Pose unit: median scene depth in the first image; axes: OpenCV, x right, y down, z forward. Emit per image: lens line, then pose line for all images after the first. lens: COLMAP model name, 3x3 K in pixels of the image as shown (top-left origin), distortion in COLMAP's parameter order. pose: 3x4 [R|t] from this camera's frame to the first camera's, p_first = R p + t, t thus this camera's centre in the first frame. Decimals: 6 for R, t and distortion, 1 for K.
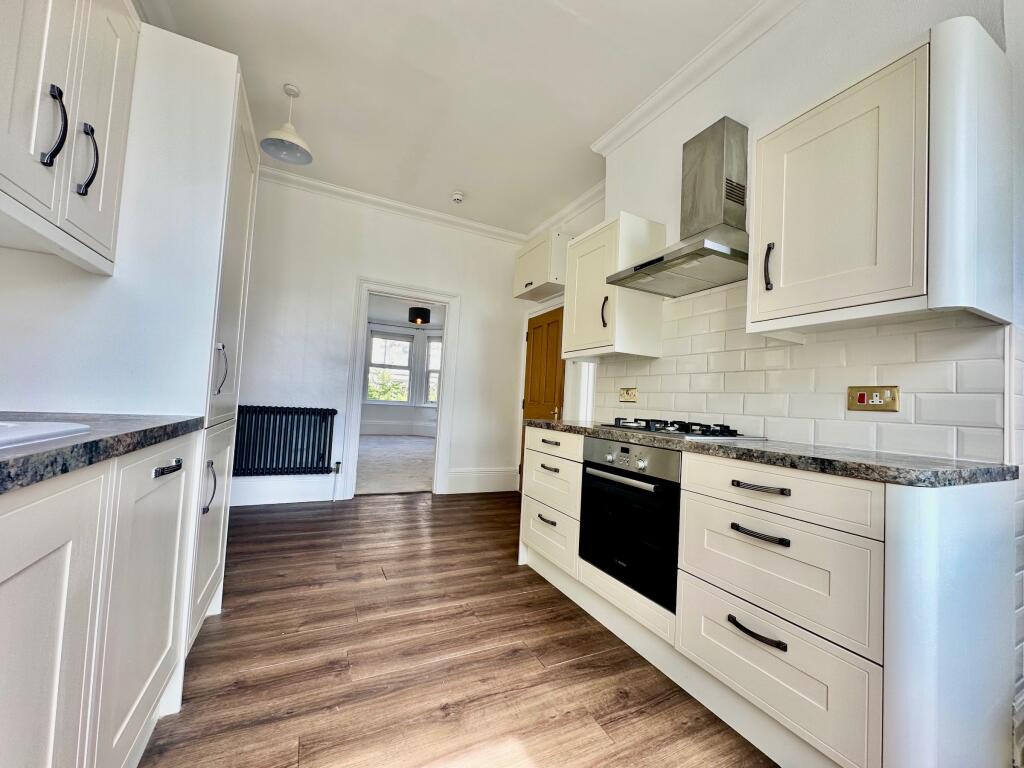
lens RADIAL K [[407.3, 0, 508.1], [0, 407.3, 381.2], [0, 0, 1]] dist [-0.001065, -0.000185]
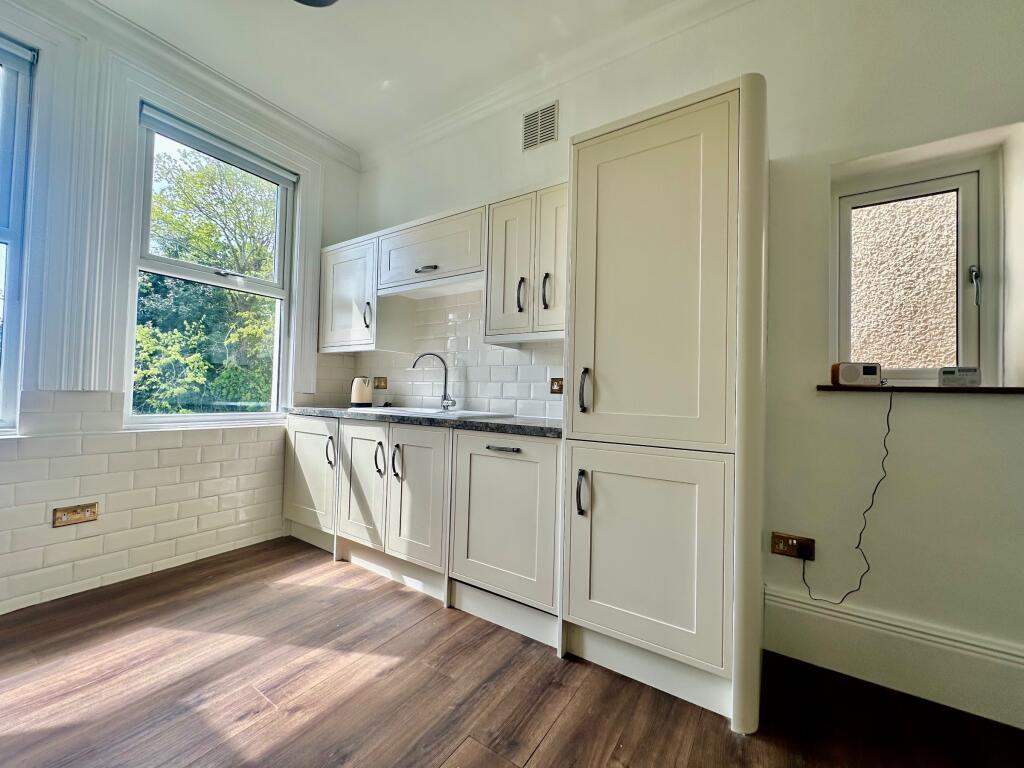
lens RADIAL K [[407.3, 0, 508.8], [0, 407.3, 384.7], [0, 0, 1]] dist [-0.001065, -0.000185]
pose [[-0.860274, -0.086694, -0.502407, 0.028102], [-0.044379, 0.994430, -0.095606, 0.046079], [0.507897, -0.059951, -0.859329, 1.175580]]
